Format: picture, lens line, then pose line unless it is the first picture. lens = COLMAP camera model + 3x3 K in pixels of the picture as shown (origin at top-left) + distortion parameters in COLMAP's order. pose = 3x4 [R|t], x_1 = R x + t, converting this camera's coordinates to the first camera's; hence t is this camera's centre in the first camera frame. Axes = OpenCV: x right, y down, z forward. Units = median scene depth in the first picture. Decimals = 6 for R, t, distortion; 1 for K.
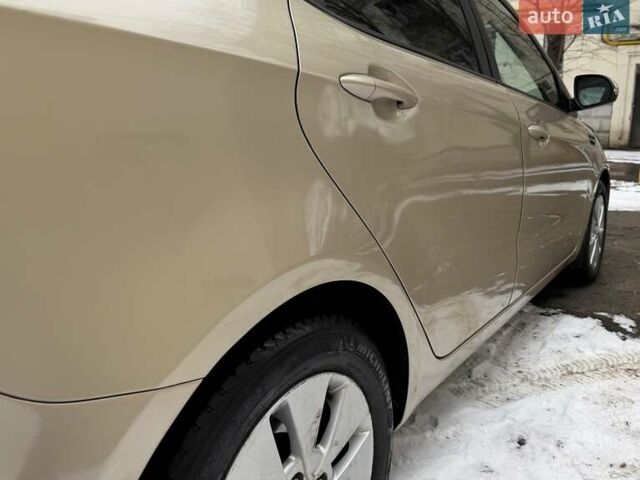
lens RADIAL K [[502.1, 0, 320.0], [0, 502.1, 240.0], [0, 0, 1]] dist [-0.081040, 0.003135]
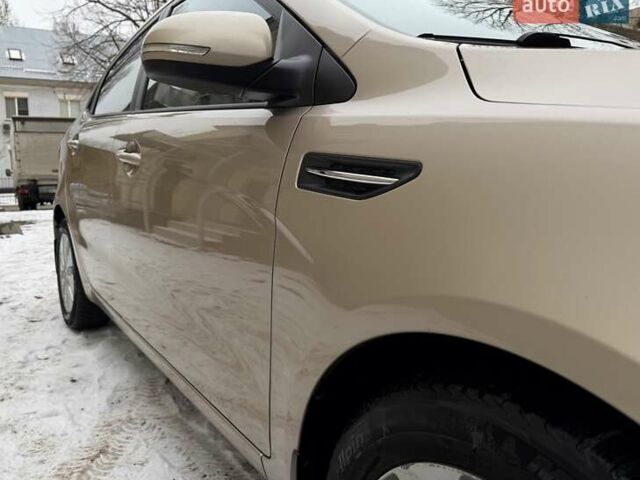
lens RADIAL K [[502.1, 0, 320.0], [0, 502.1, 240.0], [0, 0, 1]] dist [-0.081040, 0.003135]
pose [[-0.282245, 0.118955, -0.951939, 1.187151], [-0.223311, 0.956879, 0.185783, -0.312521], [0.932990, 0.265015, -0.243511, 1.496520]]
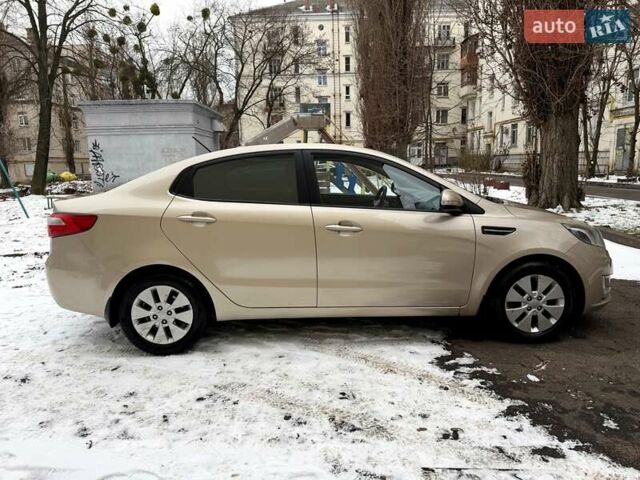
lens RADIAL K [[437.7, 0, 320.0], [0, 437.7, 240.0], [0, 0, 1]] dist [0.090593, -0.121721]
pose [[0.633835, 0.117993, -0.764415, 1.684041], [-0.152166, 0.988004, 0.026333, -0.194962], [0.758352, 0.099627, 0.644186, -0.246532]]
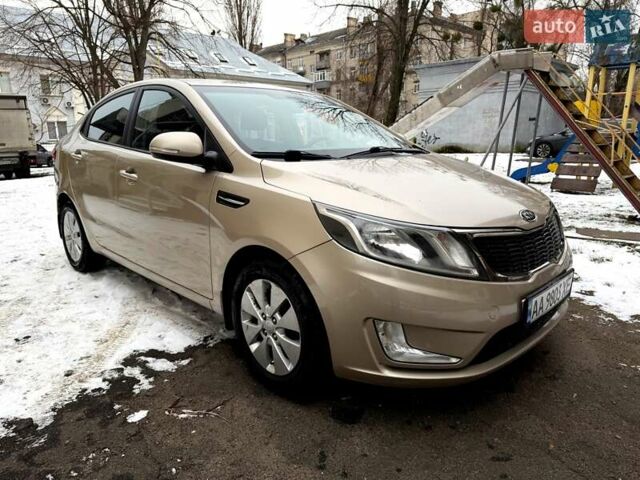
lens RADIAL K [[437.7, 0, 320.0], [0, 437.7, 240.0], [0, 0, 1]] dist [0.090593, -0.121721]
pose [[-0.126852, 0.230238, -0.964831, 1.879629], [-0.209027, 0.944642, 0.252902, -0.529358], [0.969647, 0.233757, -0.071704, 1.732650]]
